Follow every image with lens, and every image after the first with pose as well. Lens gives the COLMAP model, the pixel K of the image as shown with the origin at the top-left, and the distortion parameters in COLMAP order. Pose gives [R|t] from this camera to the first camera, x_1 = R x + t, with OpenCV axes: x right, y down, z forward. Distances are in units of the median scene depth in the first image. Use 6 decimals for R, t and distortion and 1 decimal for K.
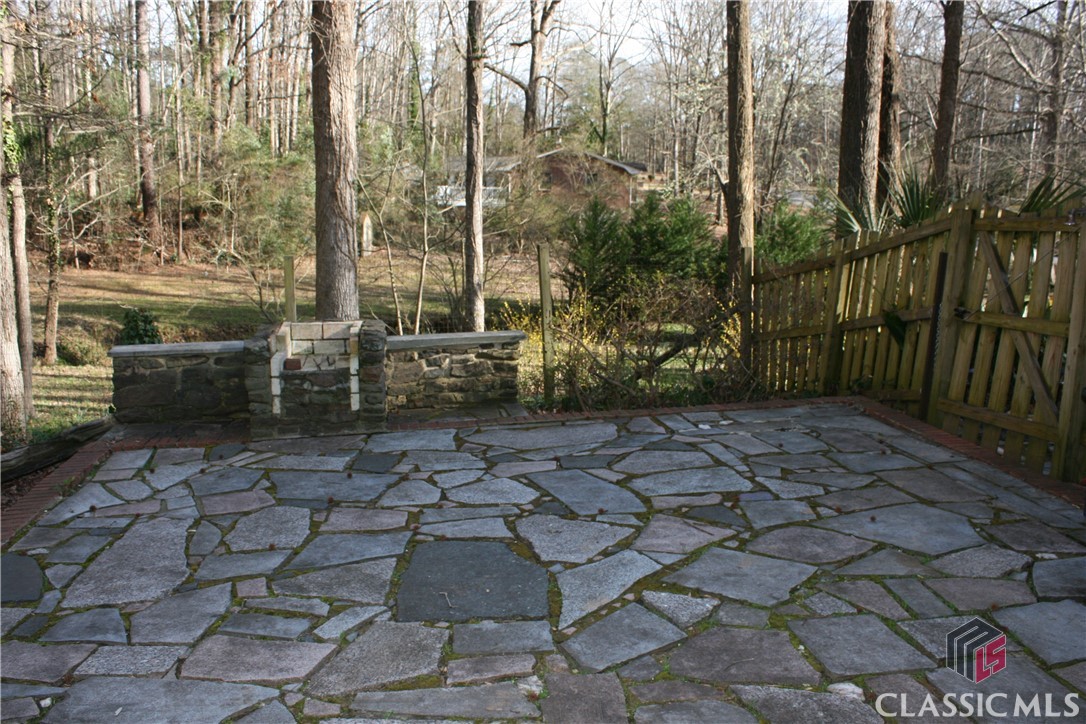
lens RADIAL K [[911.7, 0, 543.0], [0, 911.7, 362.0], [0, 0, 1]] dist [-0.169325, 0.166191]
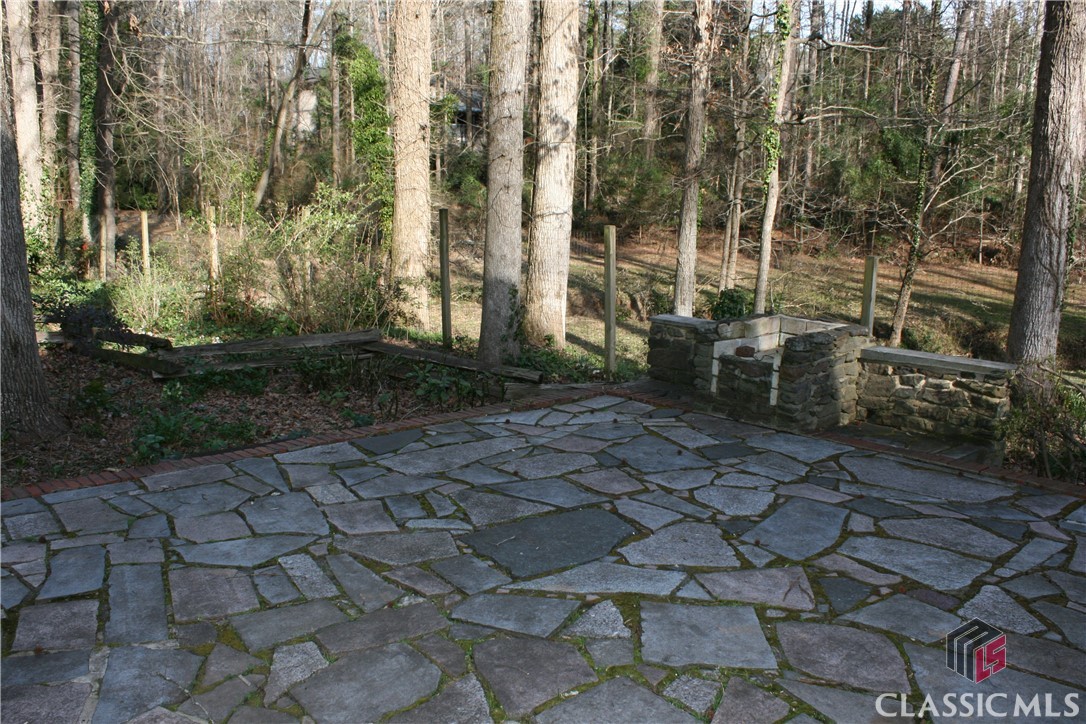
lens RADIAL K [[911.7, 0, 543.0], [0, 911.7, 362.0], [0, 0, 1]] dist [-0.169325, 0.166191]
pose [[0.523089, 0.174101, -0.834306, 0.554840], [-0.171159, 0.980429, 0.097281, -0.054773], [0.834915, 0.091913, 0.542651, 0.249324]]
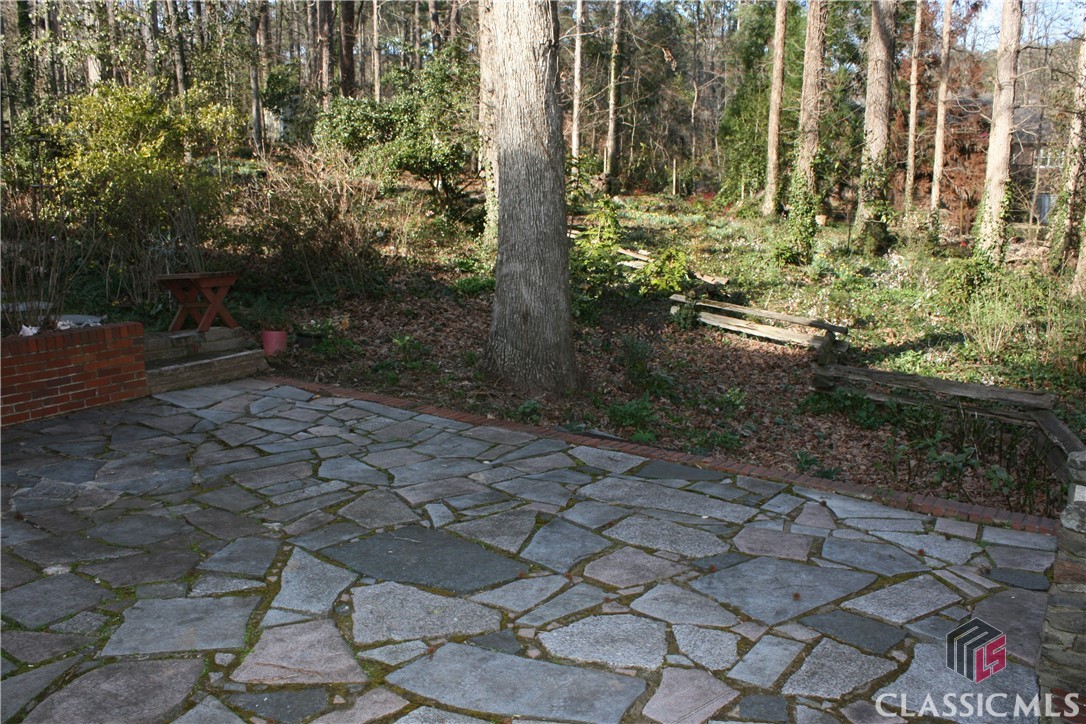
lens RADIAL K [[911.7, 0, 543.0], [0, 911.7, 362.0], [0, 0, 1]] dist [-0.169325, 0.166191]
pose [[-0.669716, 0.129621, -0.731217, 0.403283], [-0.148796, 0.941259, 0.303136, -0.227997], [0.727557, 0.311818, -0.611089, 1.164858]]
